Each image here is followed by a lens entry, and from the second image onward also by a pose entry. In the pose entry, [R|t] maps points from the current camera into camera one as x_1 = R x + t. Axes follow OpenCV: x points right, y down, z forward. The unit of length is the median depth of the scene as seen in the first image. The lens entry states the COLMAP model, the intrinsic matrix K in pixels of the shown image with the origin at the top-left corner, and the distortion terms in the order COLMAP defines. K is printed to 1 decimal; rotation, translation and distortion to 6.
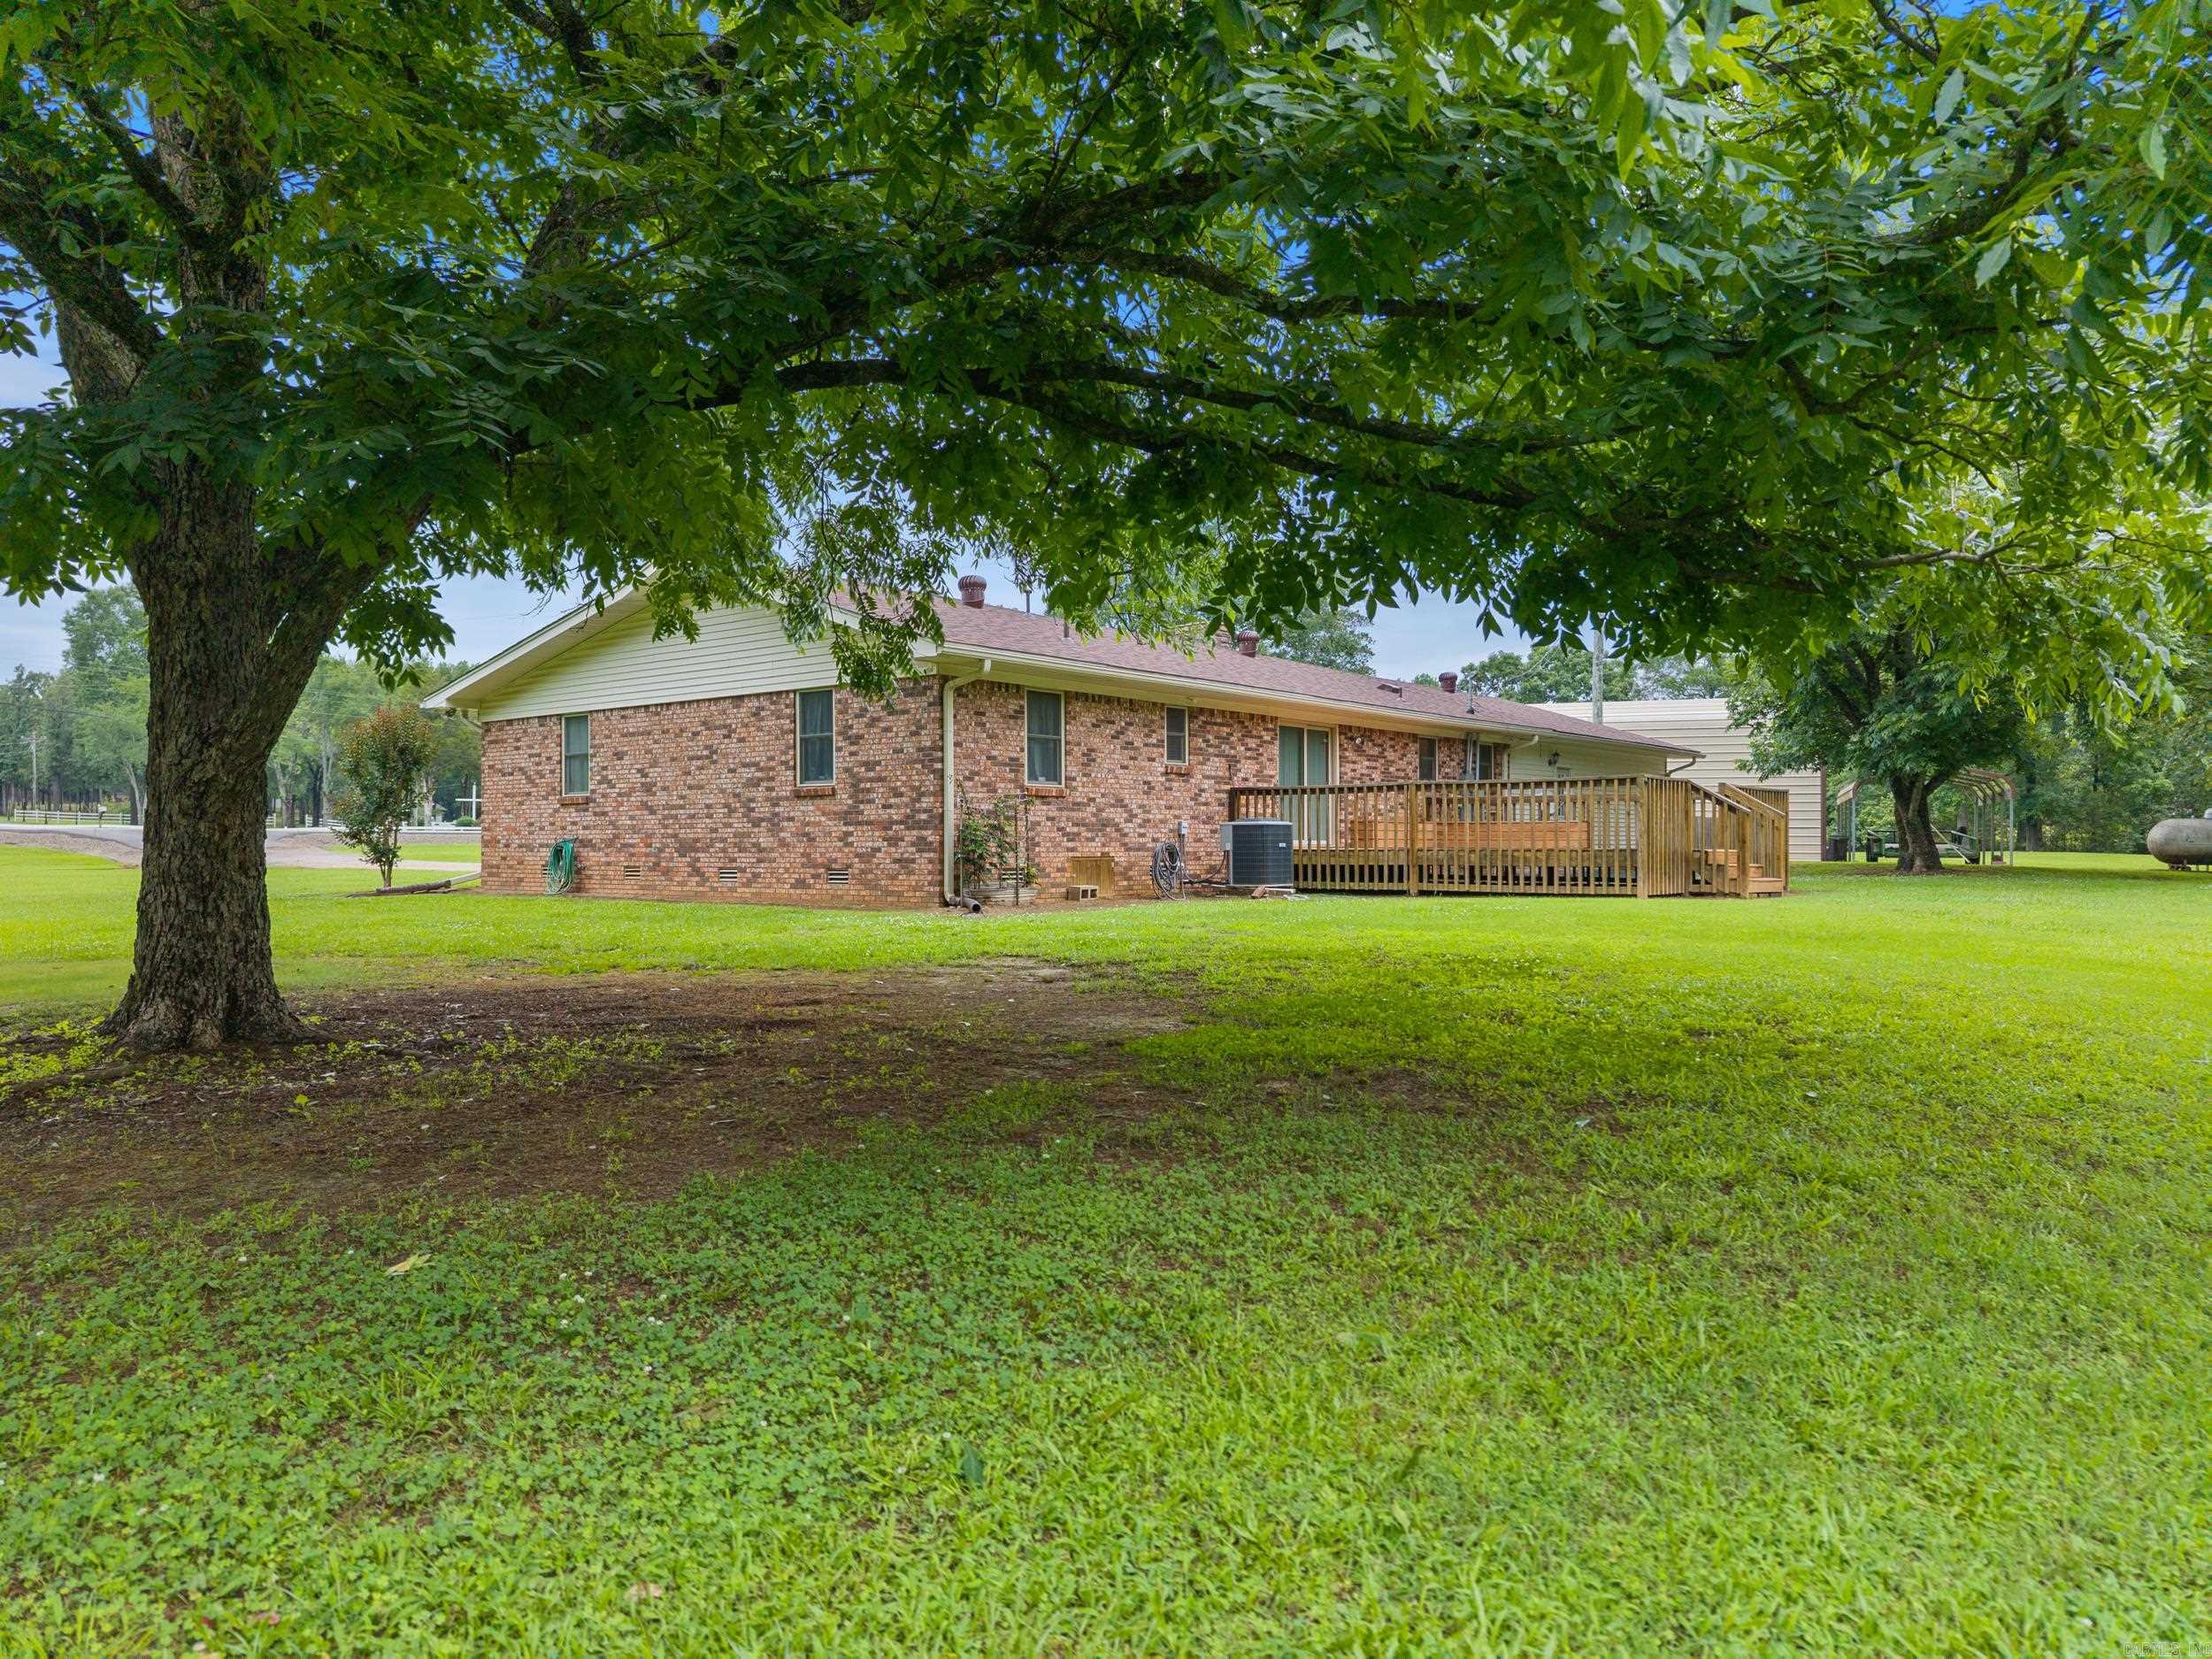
lens RADIAL K [[1545.2, 0, 1106.0], [0, 1545.2, 829.5], [0, 0, 1]] dist [-0.062626, 0.000002]
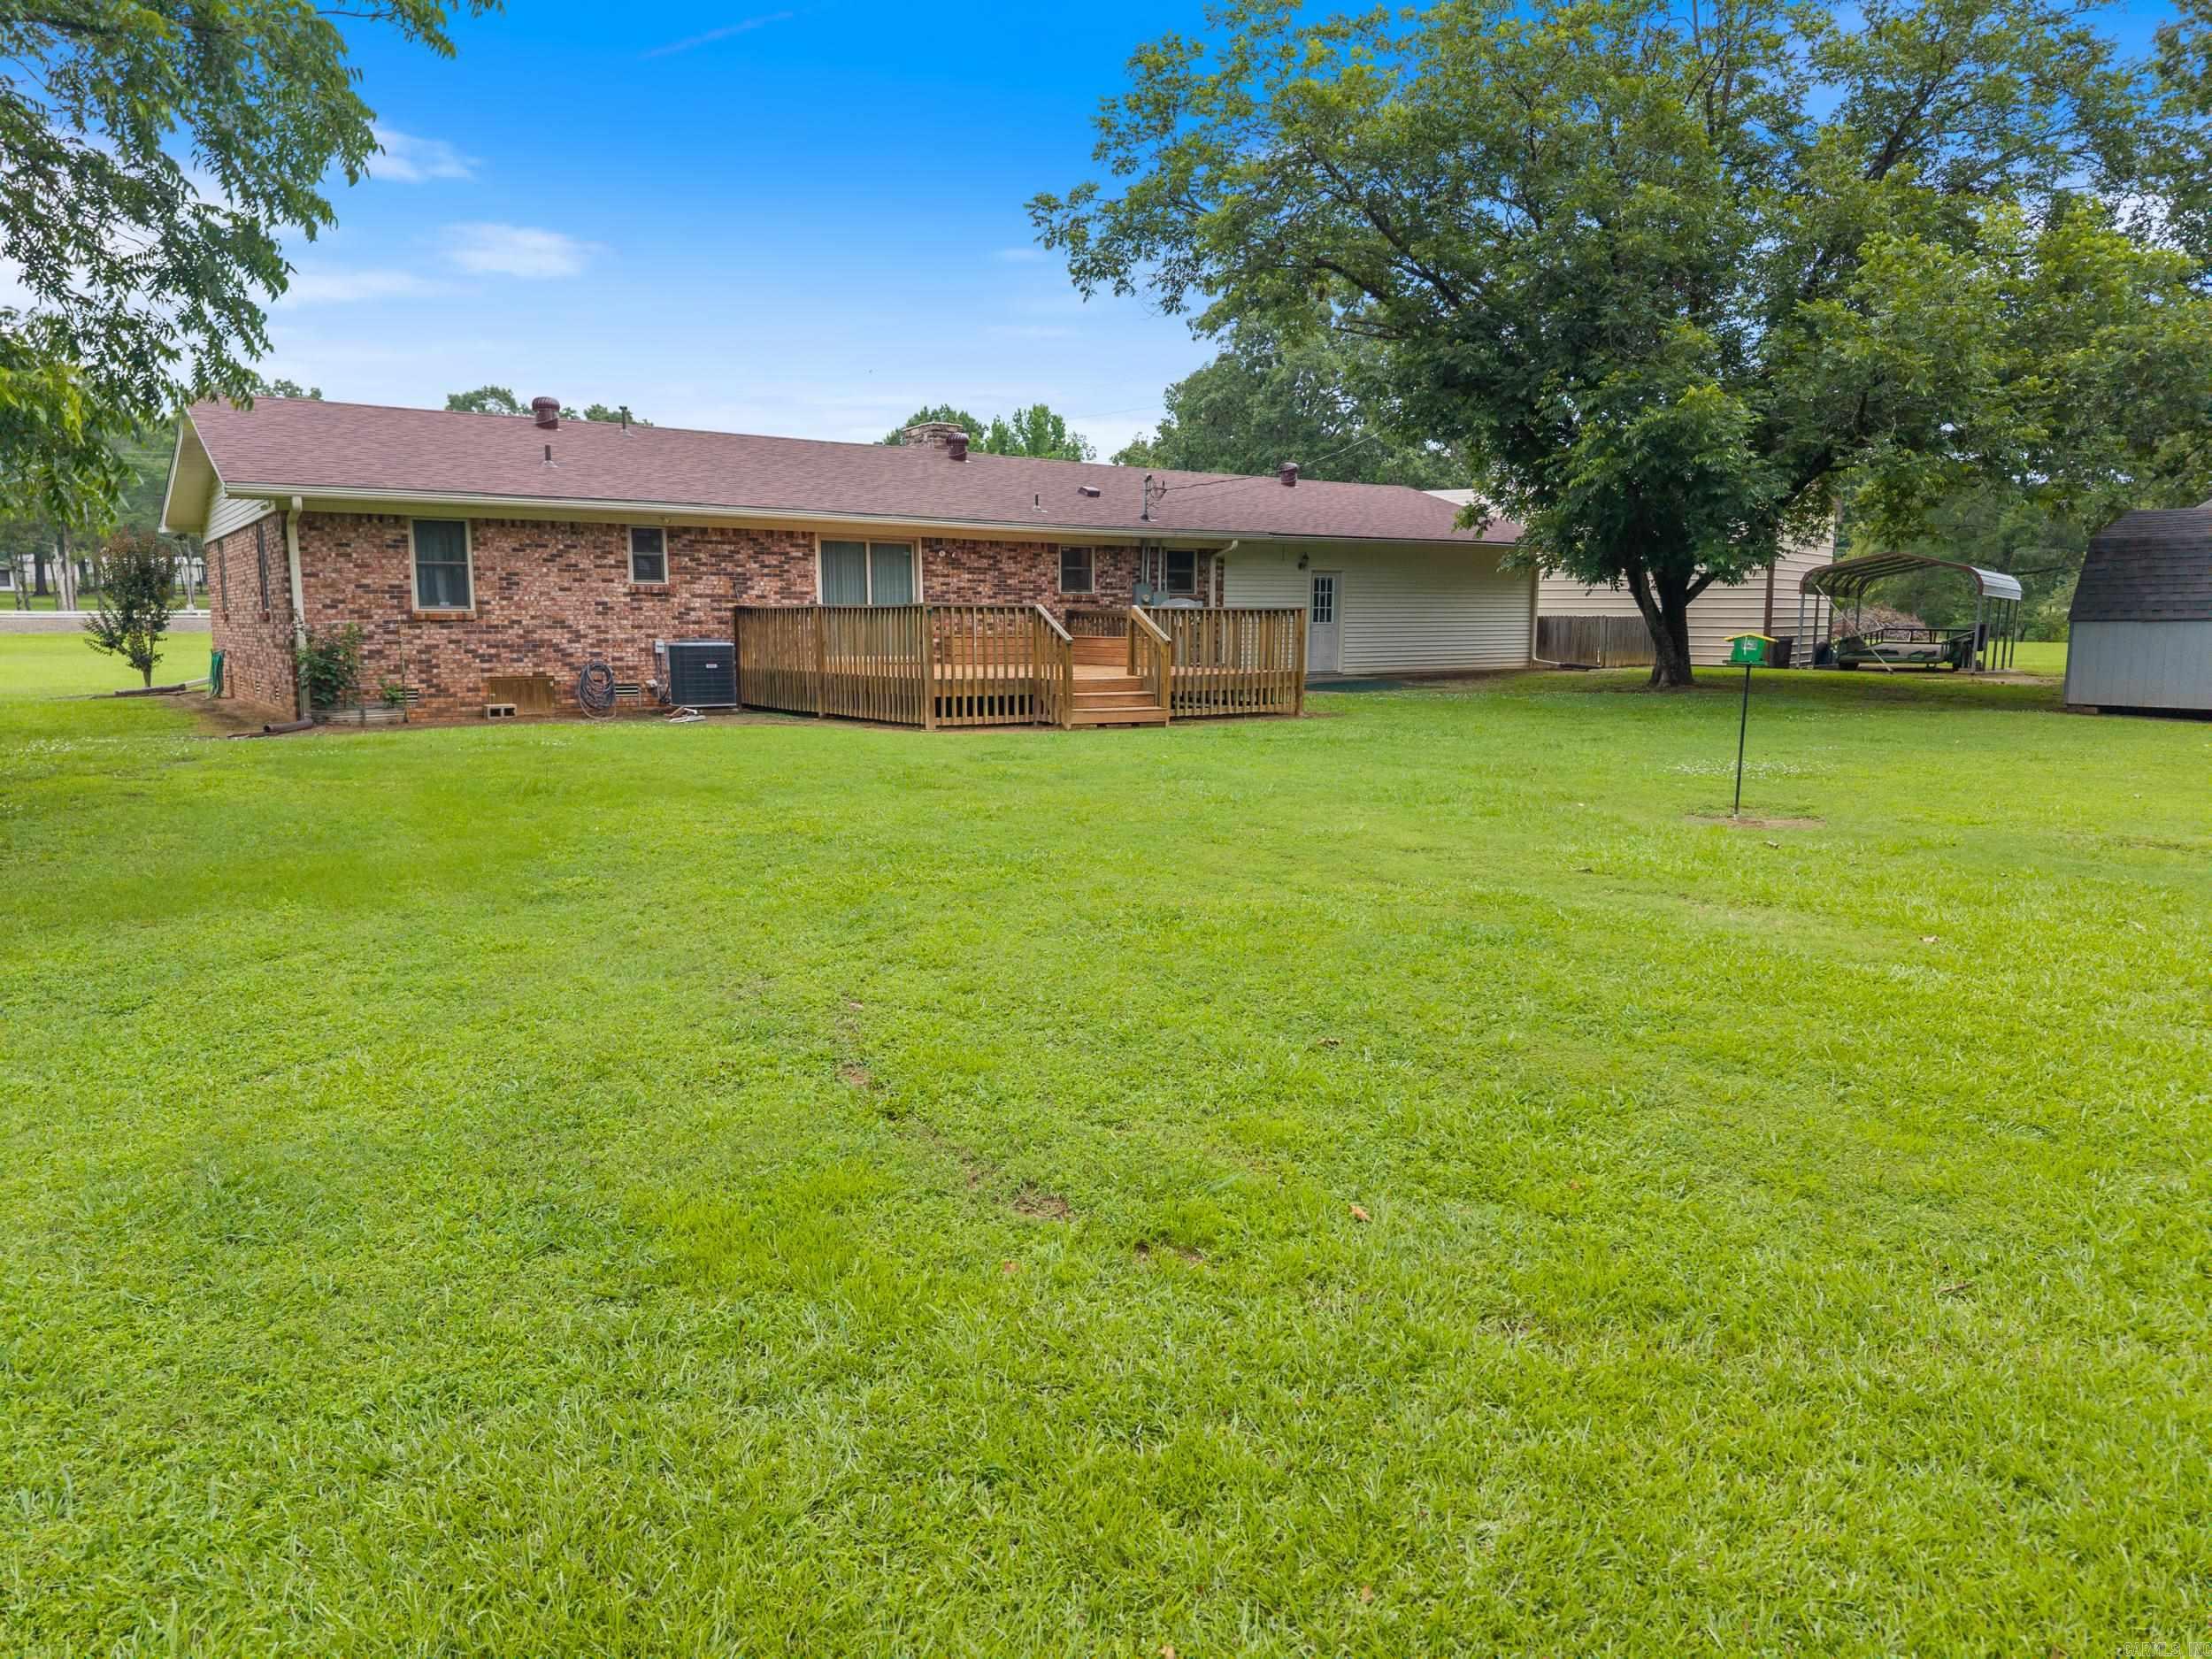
lens RADIAL K [[1545.2, 0, 1106.0], [0, 1545.2, 829.5], [0, 0, 1]] dist [-0.062626, 0.000002]
pose [[0.973576, 0.039633, -0.224899, 0.603423], [-0.007424, 0.989798, 0.142286, -0.029767], [0.228244, -0.136856, 0.963937, 0.073147]]
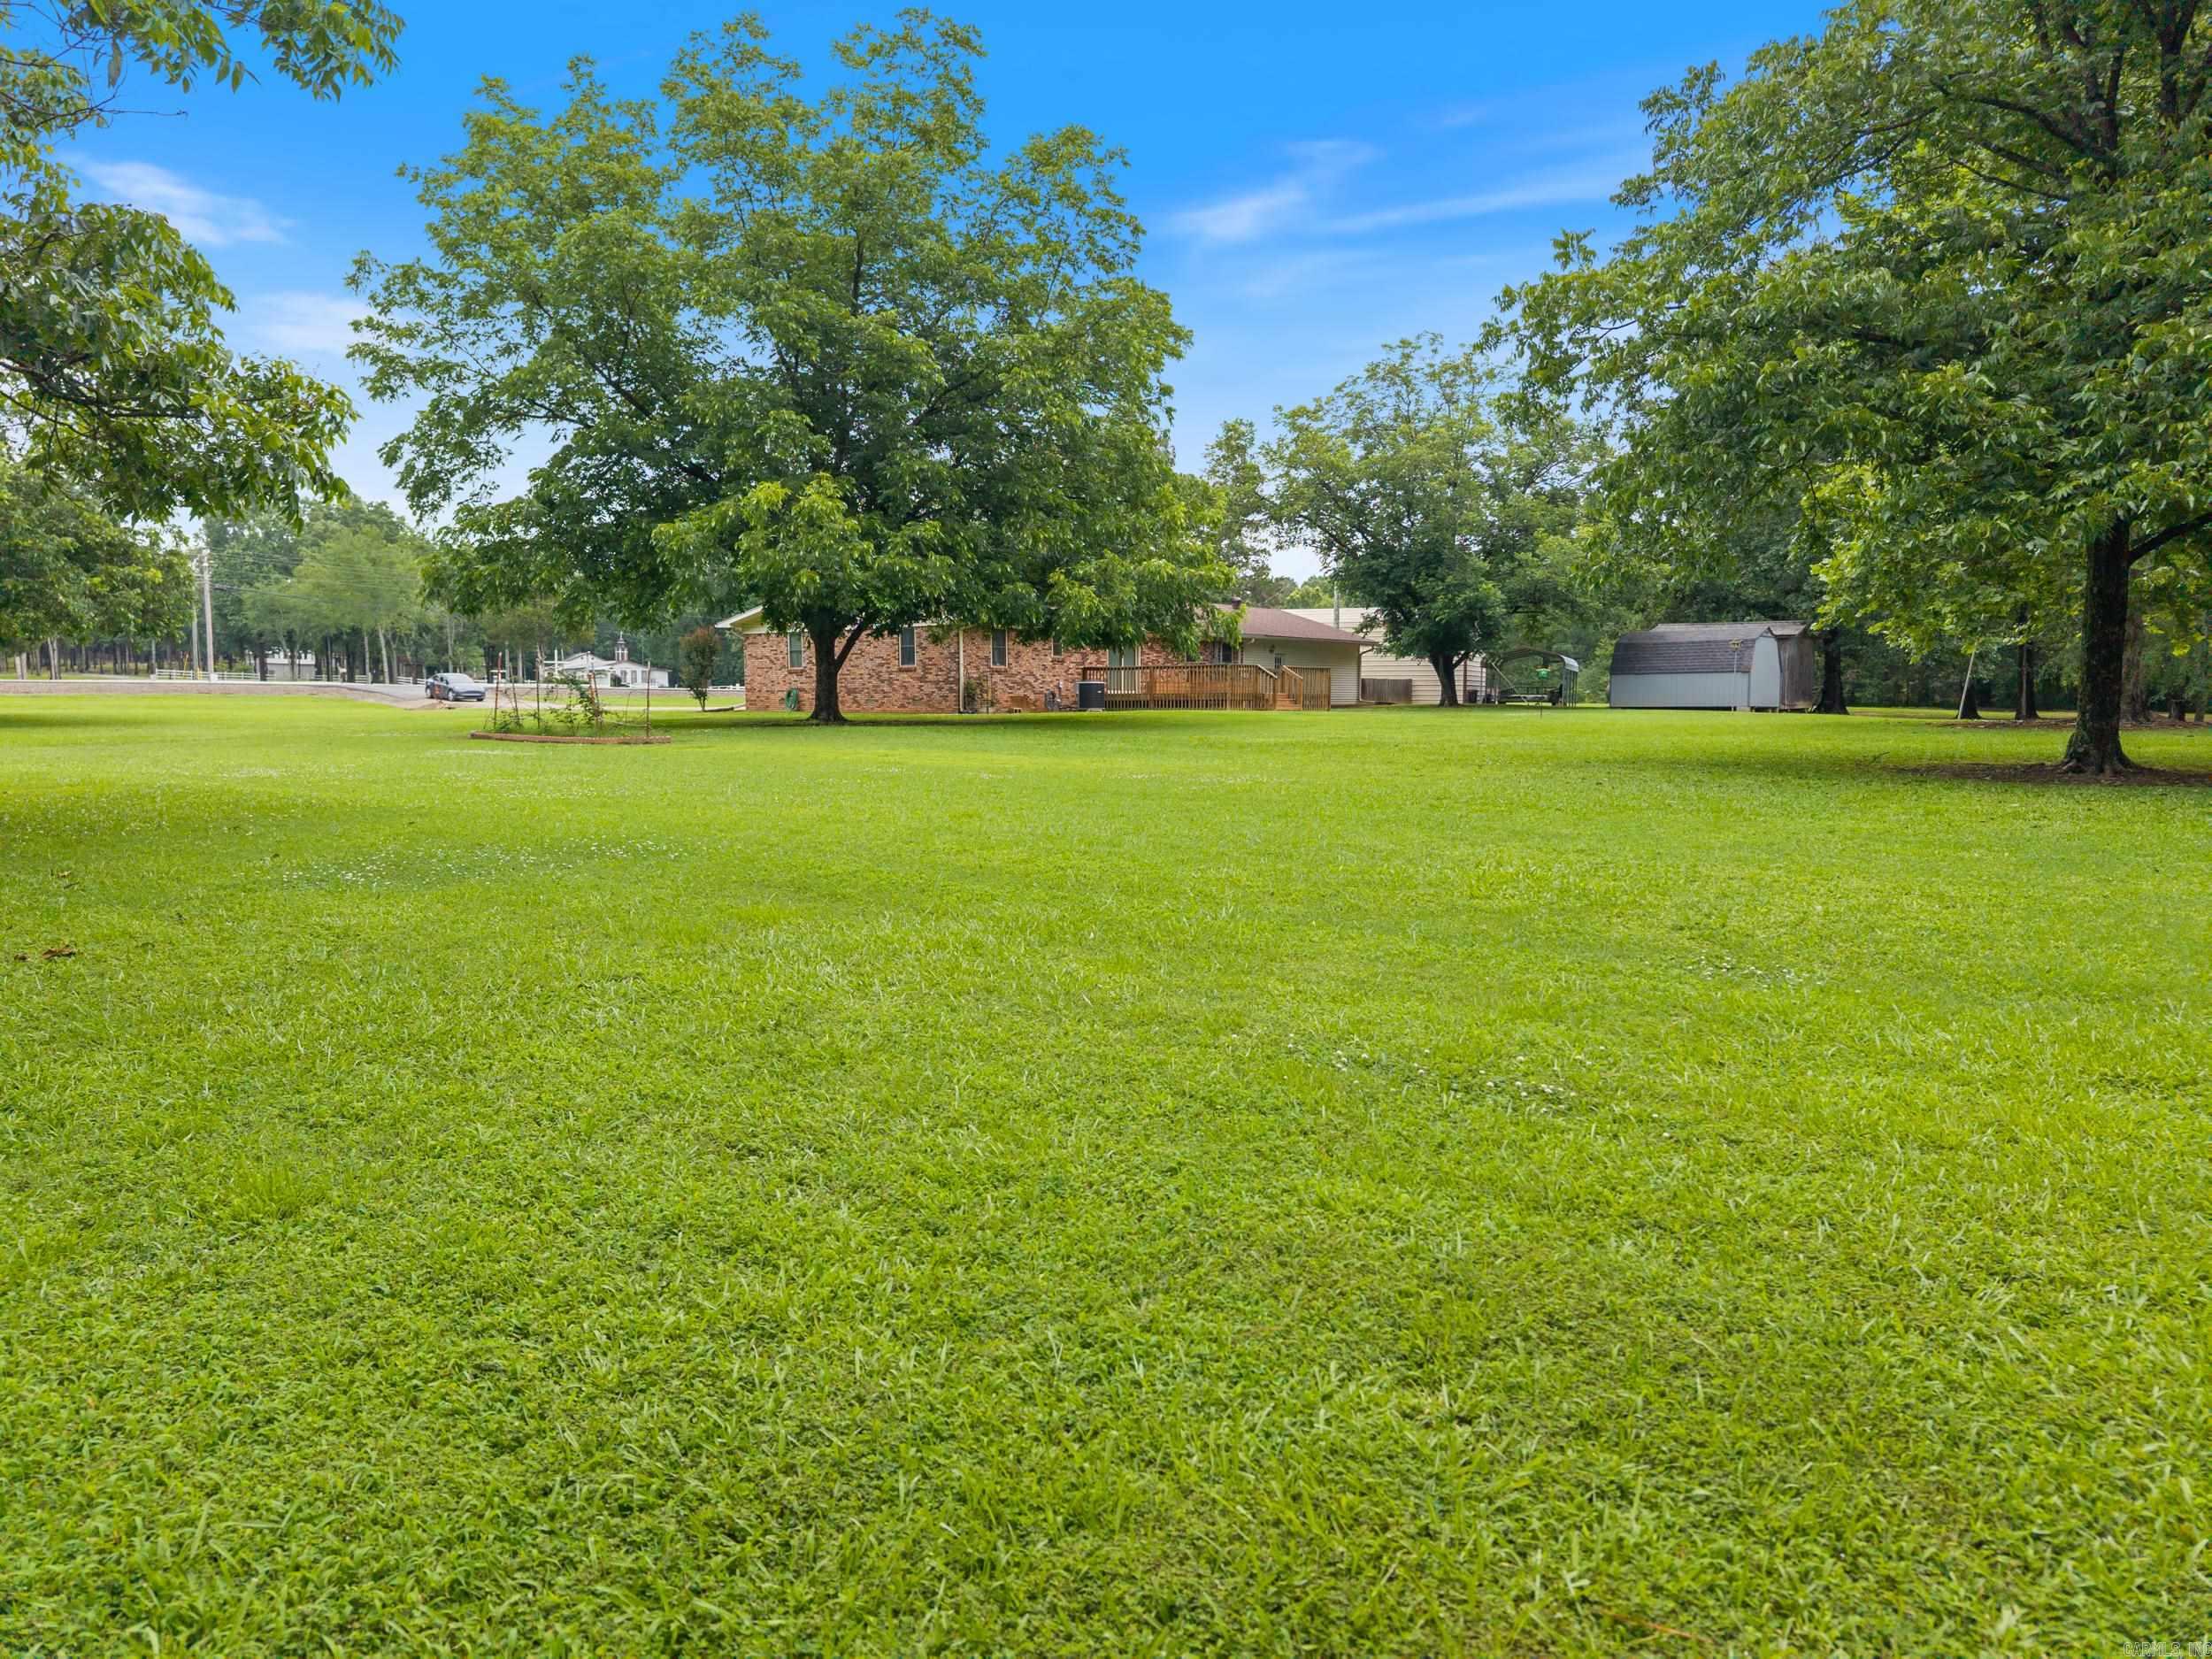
lens RADIAL K [[1545.2, 0, 1106.0], [0, 1545.2, 829.5], [0, 0, 1]] dist [-0.062626, 0.000002]
pose [[0.999960, 0.006656, 0.005959, 0.111959], [-0.007168, 0.995876, 0.090441, 0.005661], [-0.005333, -0.090480, 0.995884, -1.409590]]
